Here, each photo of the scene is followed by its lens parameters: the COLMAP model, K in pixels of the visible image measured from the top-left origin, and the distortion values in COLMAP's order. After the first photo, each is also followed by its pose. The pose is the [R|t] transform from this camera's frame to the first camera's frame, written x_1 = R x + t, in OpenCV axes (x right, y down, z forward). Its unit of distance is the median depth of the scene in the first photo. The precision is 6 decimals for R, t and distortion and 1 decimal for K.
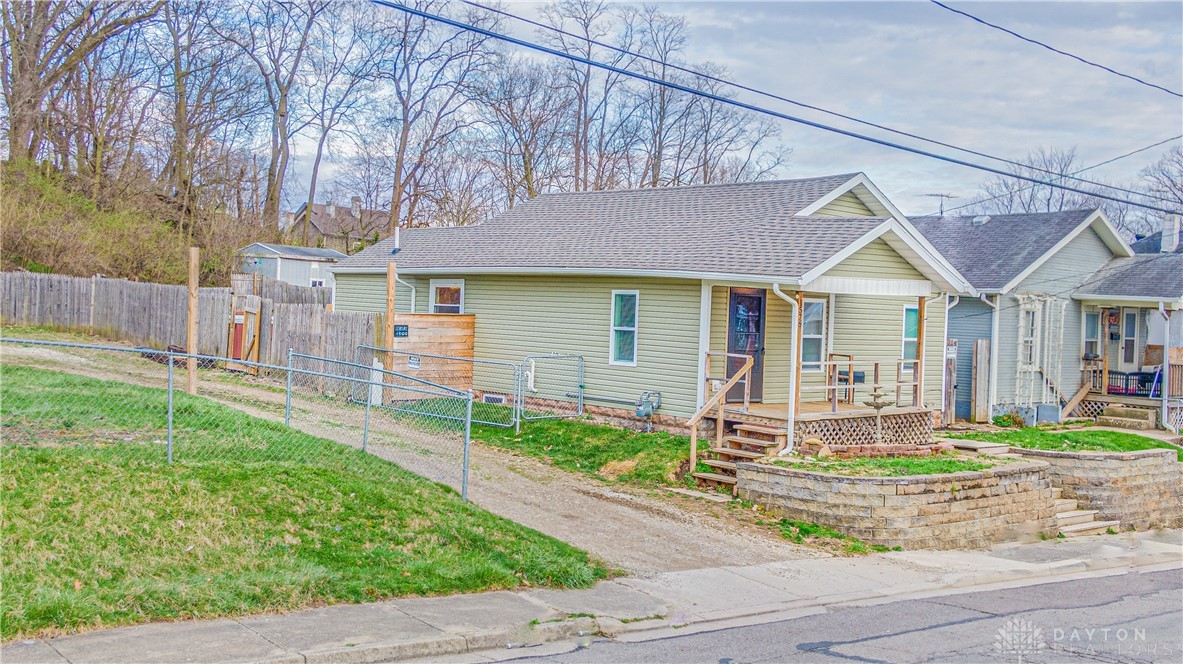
lens RADIAL K [[1248.6, 0, 666.6], [0, 1248.6, 329.3], [0, 0, 1]] dist [0.026139, 0.029413]
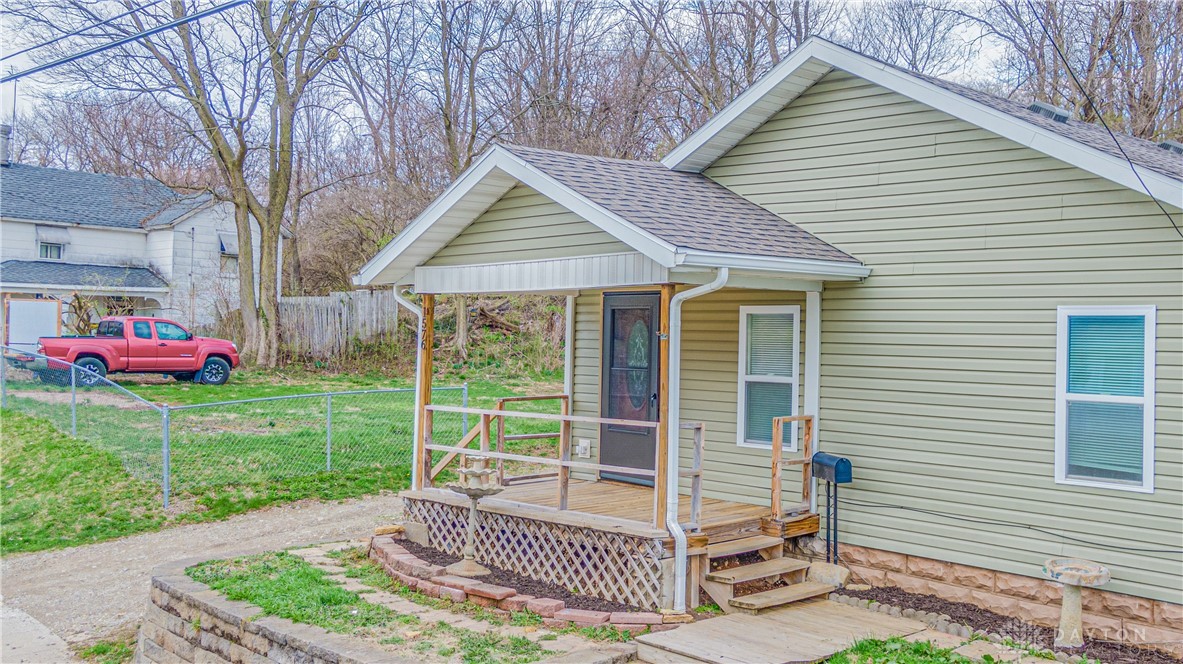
lens RADIAL K [[1248.6, 0, 666.6], [0, 1248.6, 329.3], [0, 0, 1]] dist [0.026139, 0.029413]
pose [[-0.024017, -0.047335, -0.998590, 0.668871], [-0.036432, 0.998256, -0.046443, 0.011228], [0.999047, 0.035265, -0.025700, 1.023150]]
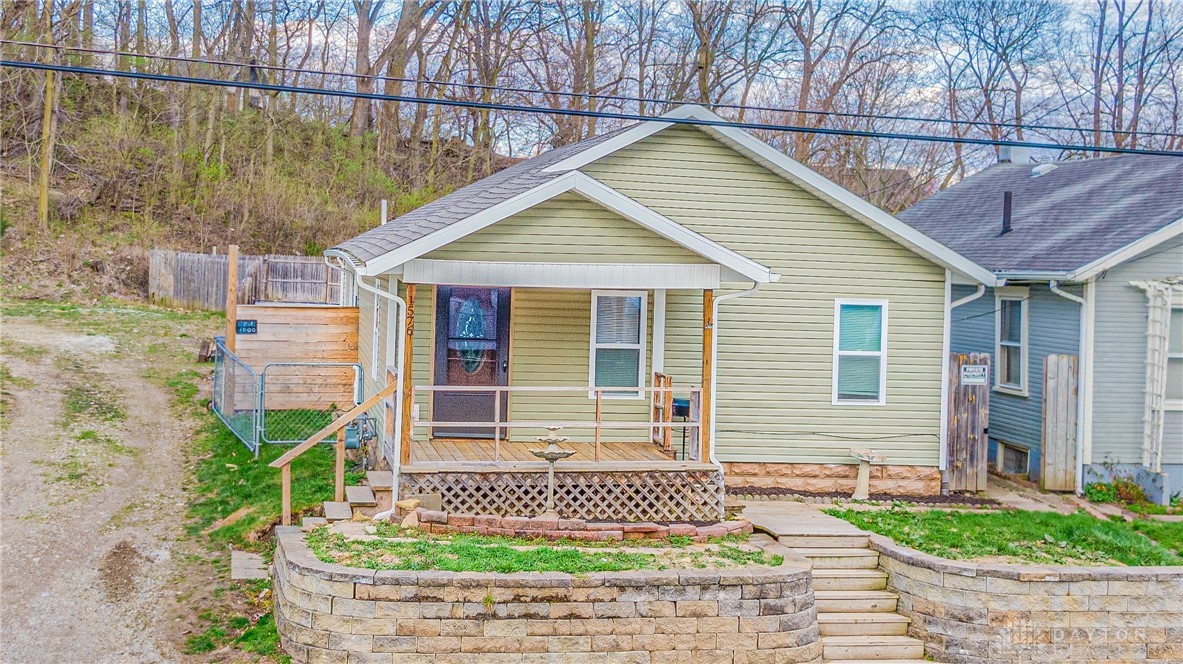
lens RADIAL K [[1474.5, 0, 547.5], [0, 1474.5, 248.2], [0, 0, 1]] dist [0.018163, -0.003019]
pose [[0.835378, -0.012104, -0.549543, 0.556971], [-0.010540, 0.999221, -0.038030, -0.017513], [0.549575, 0.037561, 0.834600, 0.326654]]
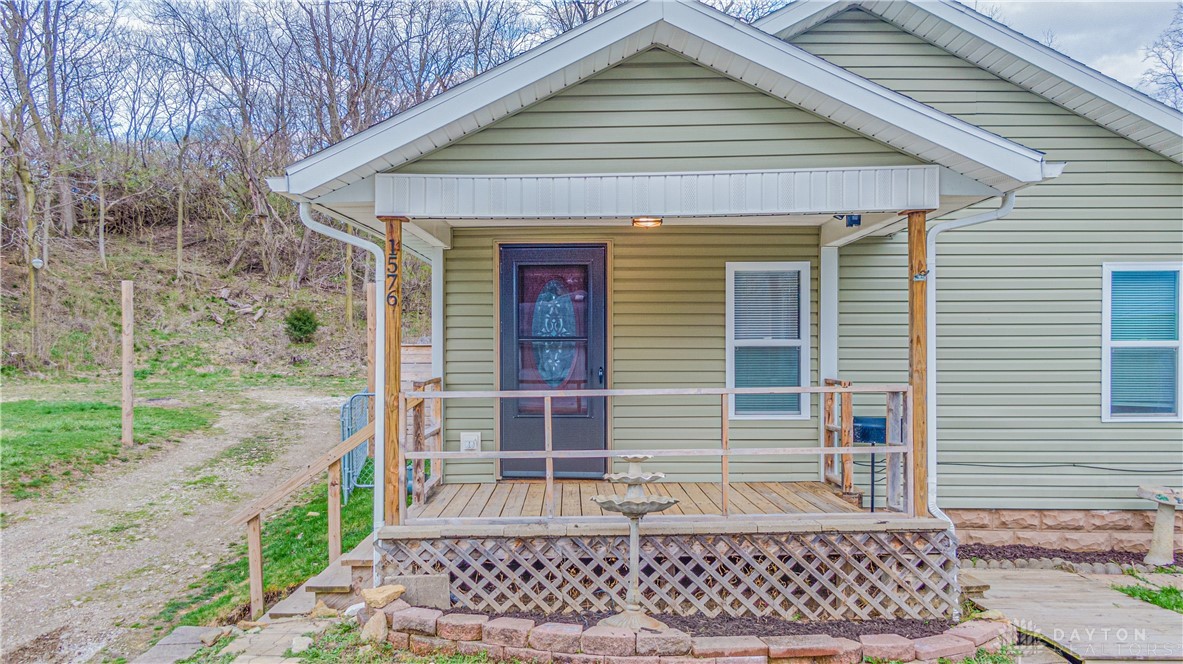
lens RADIAL K [[881.2, 0, 566.0], [0, 881.2, 392.3], [0, 0, 1]] dist [0.010198, 0.002997]
pose [[0.697718, -0.022237, -0.716027, 0.319620], [0.021868, 0.999713, -0.009738, 0.027051], [0.716038, -0.008864, 0.698005, 0.754565]]
